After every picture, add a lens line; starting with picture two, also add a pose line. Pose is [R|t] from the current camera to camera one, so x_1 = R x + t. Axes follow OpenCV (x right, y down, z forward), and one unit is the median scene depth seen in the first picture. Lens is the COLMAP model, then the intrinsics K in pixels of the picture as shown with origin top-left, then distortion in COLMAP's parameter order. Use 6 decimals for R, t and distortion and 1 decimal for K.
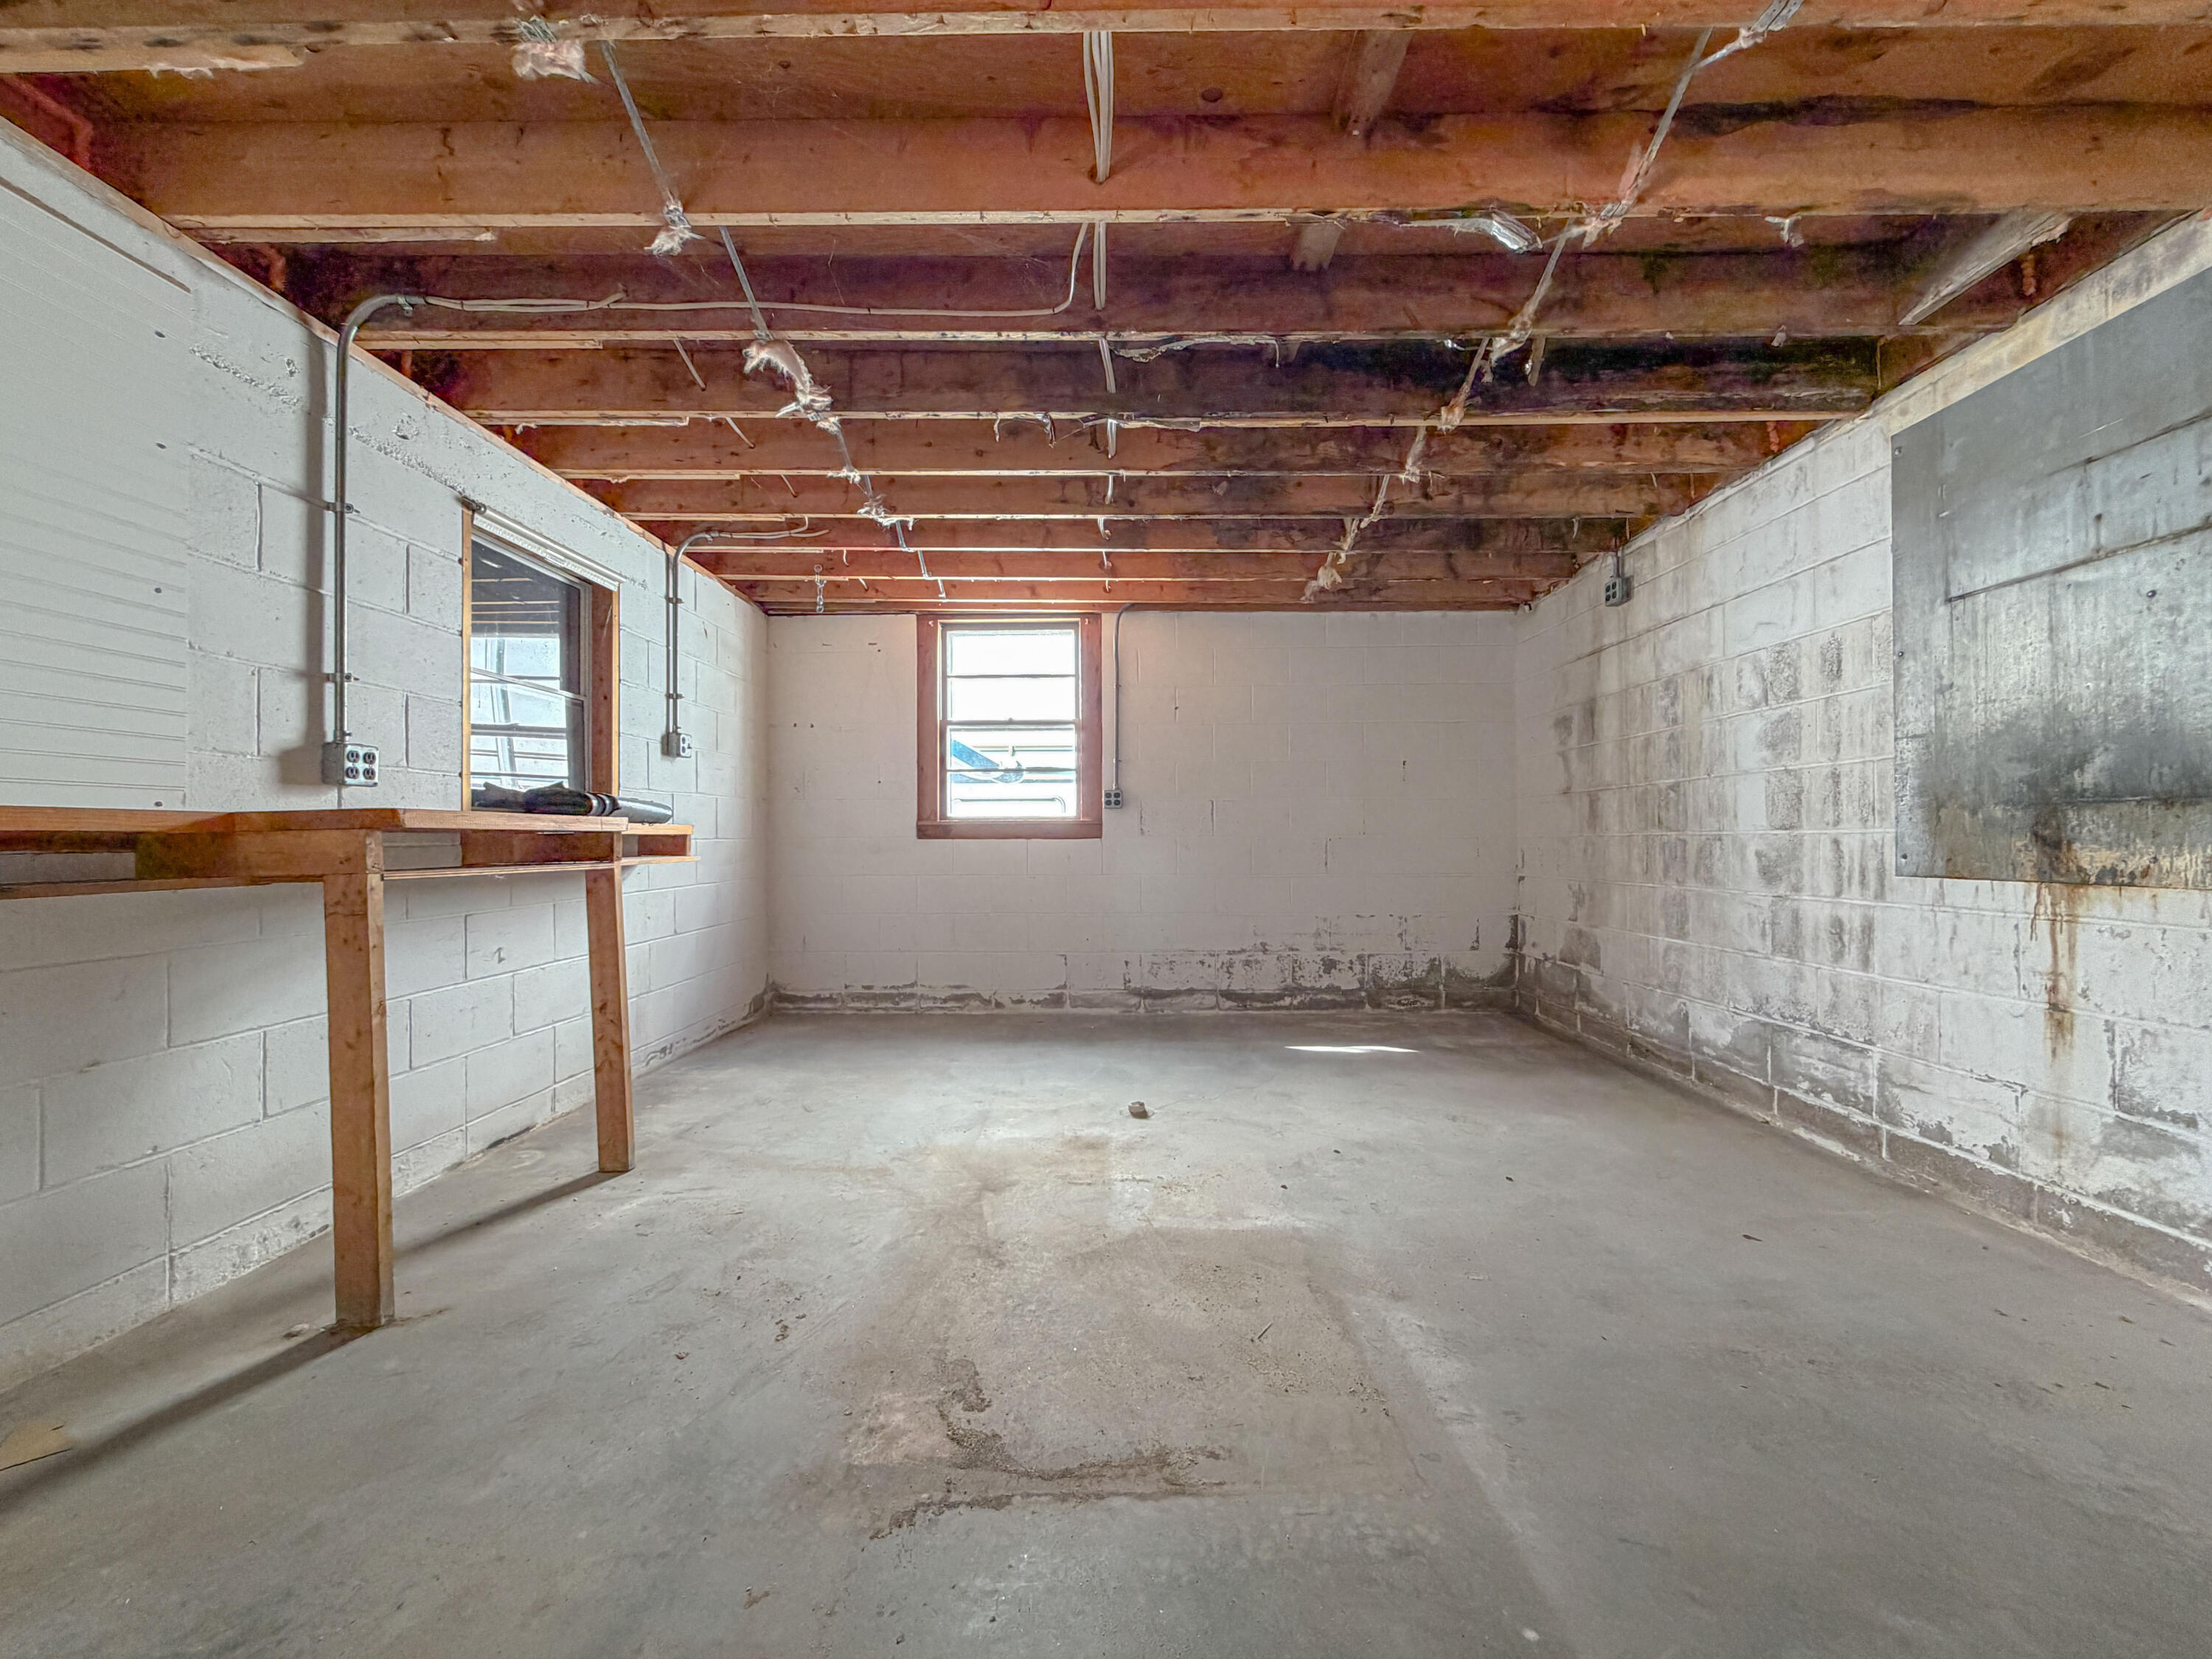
lens RADIAL K [[883.9, 0, 1100.3], [0, 883.9, 829.7], [0, 0, 1]] dist [0.000319, 0.000013]
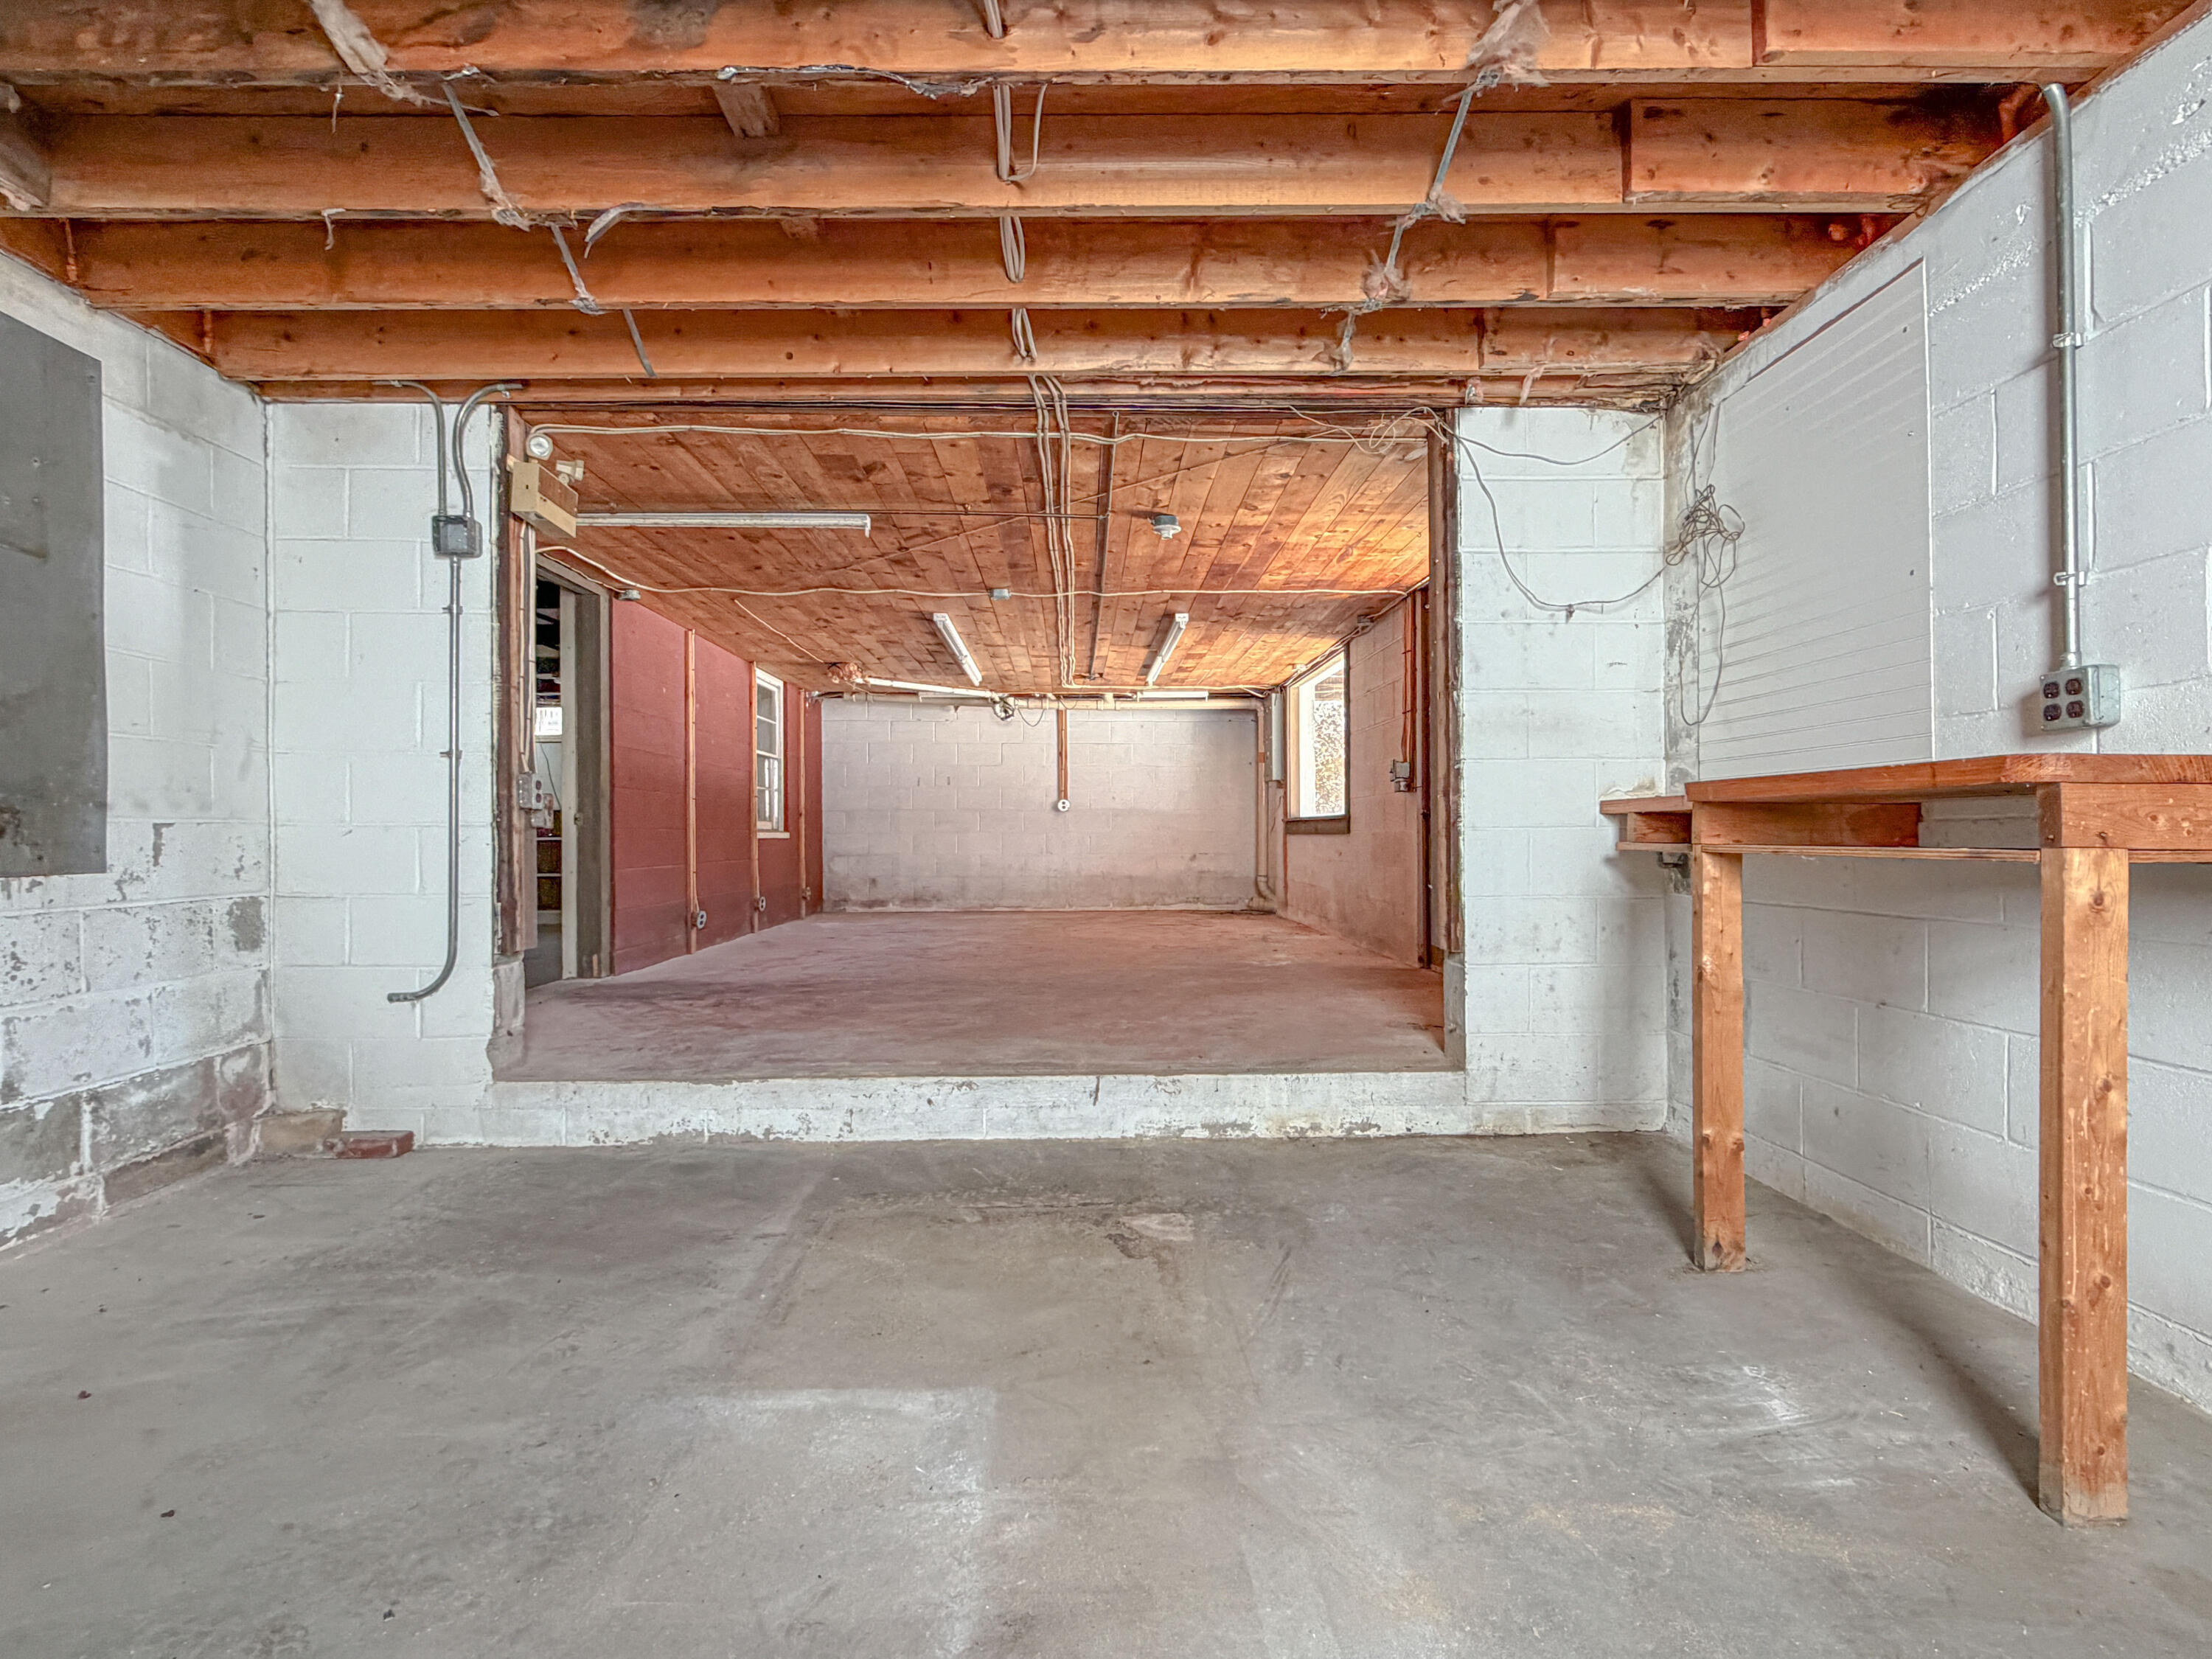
lens RADIAL K [[1101.7, 0, 1106.0], [0, 1101.7, 829.5], [0, 0, 1]] dist [0.000018, -0.000009]
pose [[-0.998934, 0.013044, -0.044271, -0.048580], [0.013581, 0.999838, -0.011851, 0.036443], [0.044109, -0.012439, -0.998949, 2.168017]]
